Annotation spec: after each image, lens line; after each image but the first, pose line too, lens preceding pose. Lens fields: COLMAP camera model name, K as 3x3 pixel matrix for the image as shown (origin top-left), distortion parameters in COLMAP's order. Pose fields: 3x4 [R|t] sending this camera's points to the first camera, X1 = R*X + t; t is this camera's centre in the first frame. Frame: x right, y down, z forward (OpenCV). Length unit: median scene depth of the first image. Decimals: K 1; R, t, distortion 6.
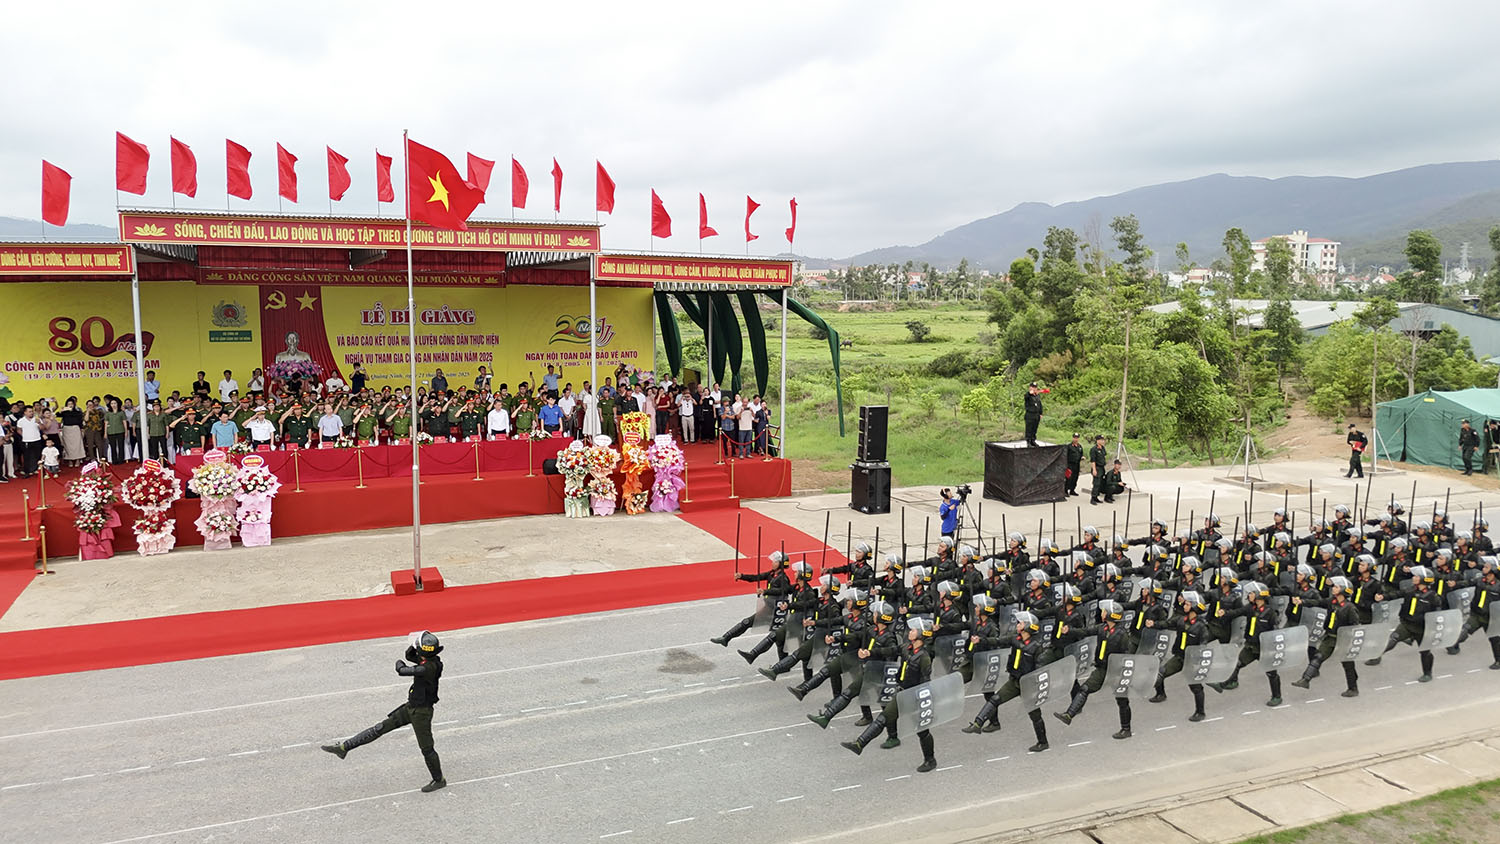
lens RADIAL K [[1114.6, 0, 755.2], [0, 1114.6, 425.9], [0, 0, 1]] dist [0.051297, -0.048044]
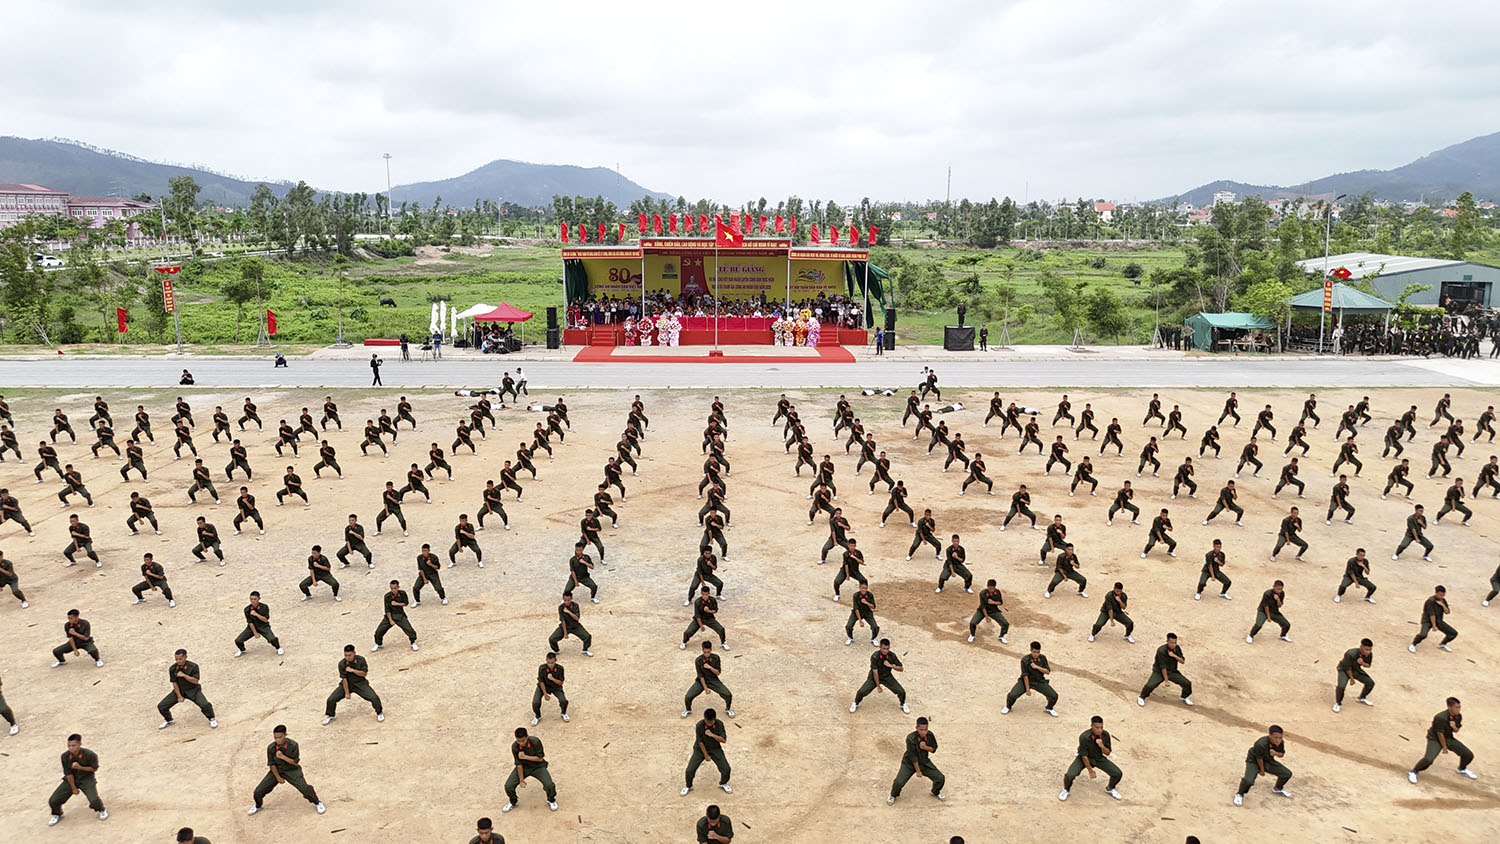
lens RADIAL K [[1114.6, 0, 746.6], [0, 1114.6, 423.5], [0, 0, 1]] dist [0.051297, -0.048044]
pose [[0.932222, 0.067200, -0.355592, 0.756539], [-0.045577, 0.996585, 0.068848, 0.085970], [0.359004, -0.047975, 0.932102, -1.605901]]
